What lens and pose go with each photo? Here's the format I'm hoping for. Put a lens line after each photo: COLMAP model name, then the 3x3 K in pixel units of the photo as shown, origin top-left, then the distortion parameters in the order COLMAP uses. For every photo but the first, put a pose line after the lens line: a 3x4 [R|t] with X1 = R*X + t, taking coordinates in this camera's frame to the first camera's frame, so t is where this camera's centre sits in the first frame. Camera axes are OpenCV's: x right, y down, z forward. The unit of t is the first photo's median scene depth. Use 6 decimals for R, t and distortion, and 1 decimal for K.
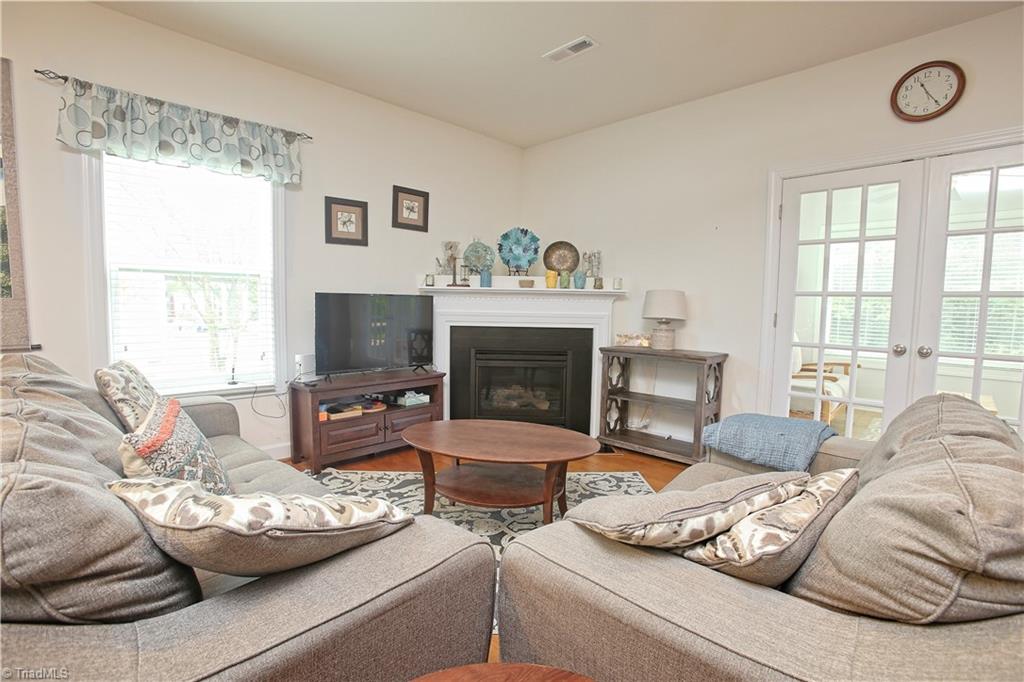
lens RADIAL K [[473.8, 0, 515.9], [0, 473.8, 334.0], [0, 0, 1]] dist [-0.053439, 0.017478]
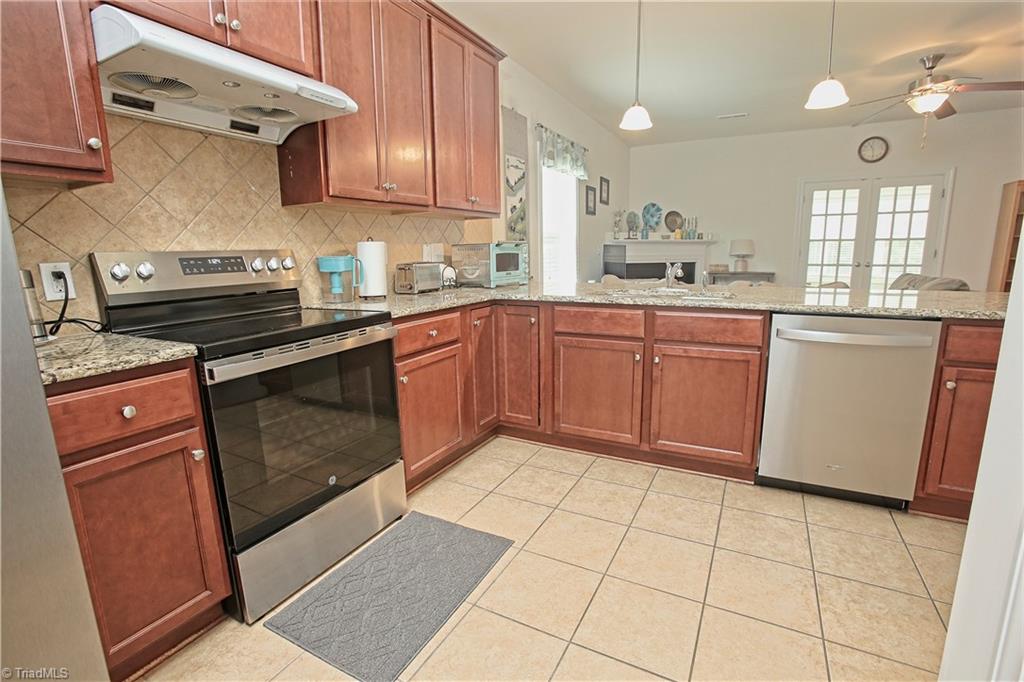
lens RADIAL K [[473.8, 0, 517.5], [0, 473.8, 336.6], [0, 0, 1]] dist [-0.053439, 0.017478]
pose [[0.951611, -0.084337, 0.295508, -1.102751], [0.050659, 0.991500, 0.119836, 0.021561], [-0.303102, -0.099067, 0.947795, -0.520490]]
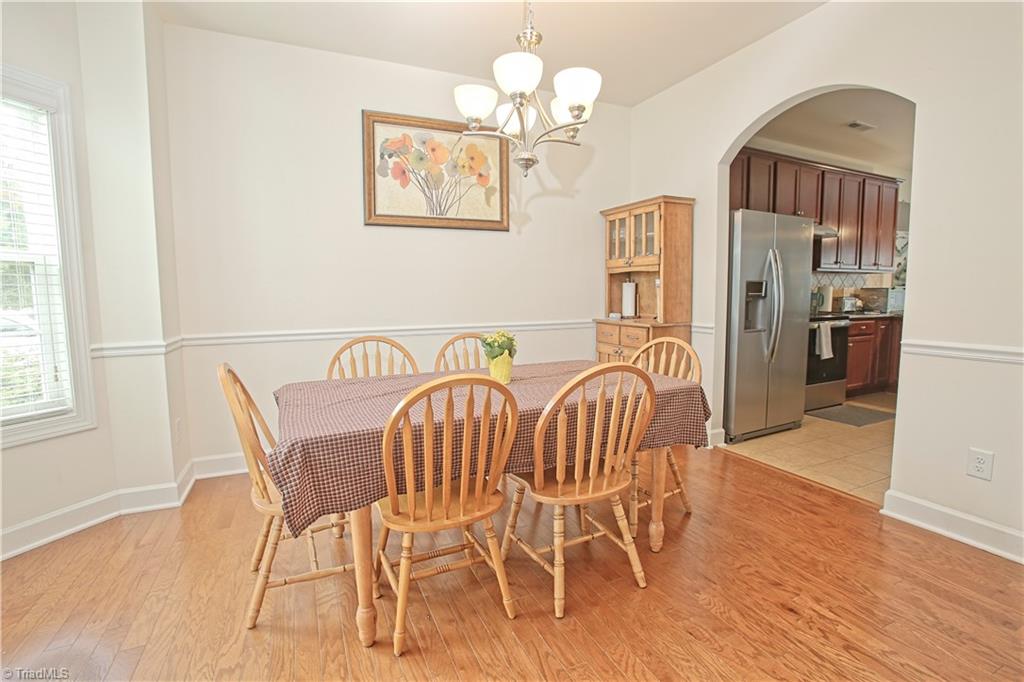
lens RADIAL K [[473.8, 0, 508.4], [0, 473.8, 343.5], [0, 0, 1]] dist [-0.053439, 0.017478]
pose [[0.945049, 0.017447, -0.326462, -1.546519], [-0.004755, 0.999203, 0.039636, 0.080840], [0.326893, -0.035906, 0.944379, -1.477417]]
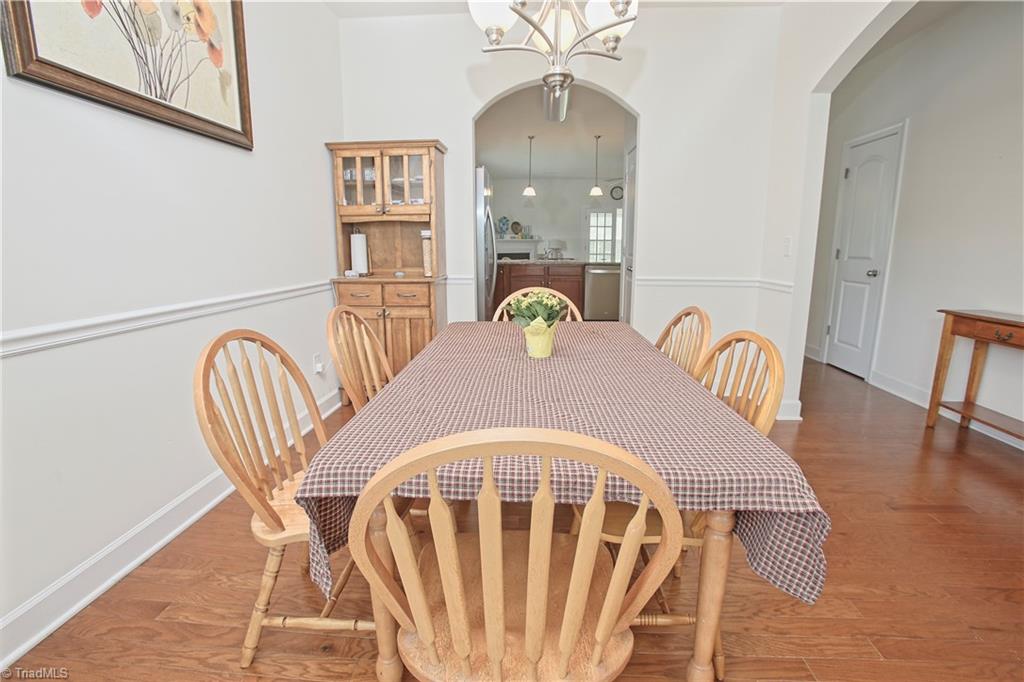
lens RADIAL K [[473.8, 0, 511.4], [0, 473.8, 336.1], [0, 0, 1]] dist [-0.053439, 0.017478]
pose [[0.722667, -0.149350, 0.674869, -2.090611], [0.066740, 0.986892, 0.146934, 0.064880], [-0.687967, -0.061143, 0.723162, -1.244127]]
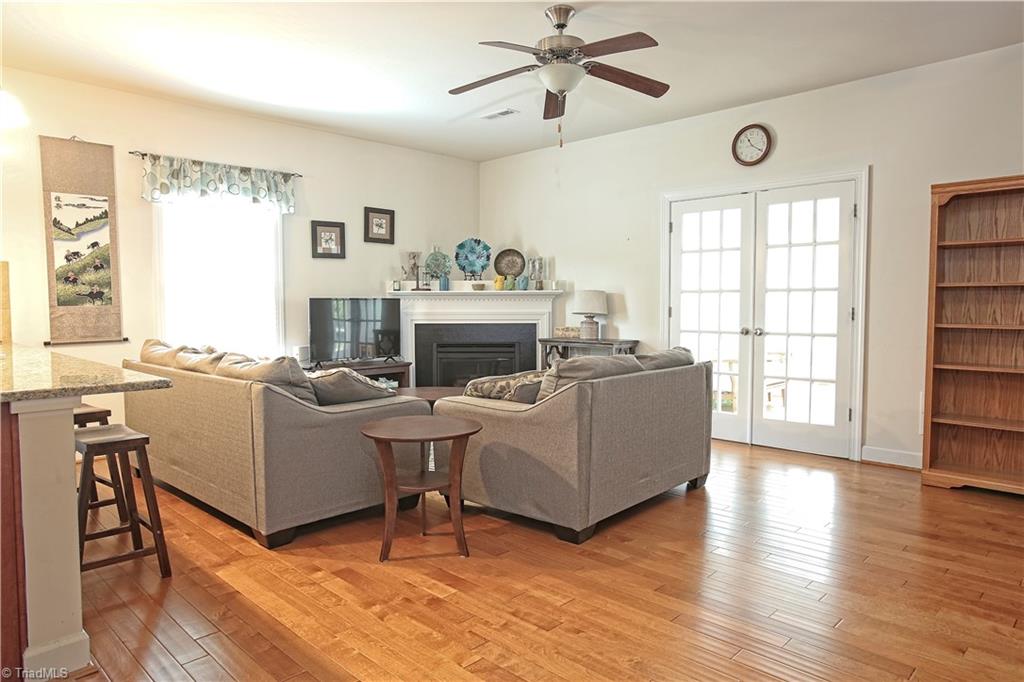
lens RADIAL K [[666.7, 0, 511.4], [0, 666.7, 328.2], [0, 0, 1]] dist [-0.009431, 0.019525]
pose [[0.999799, -0.019870, 0.002587, 0.107112], [0.019935, 0.999406, -0.028118, 0.049975], [-0.002027, 0.028164, 0.999601, -0.724683]]
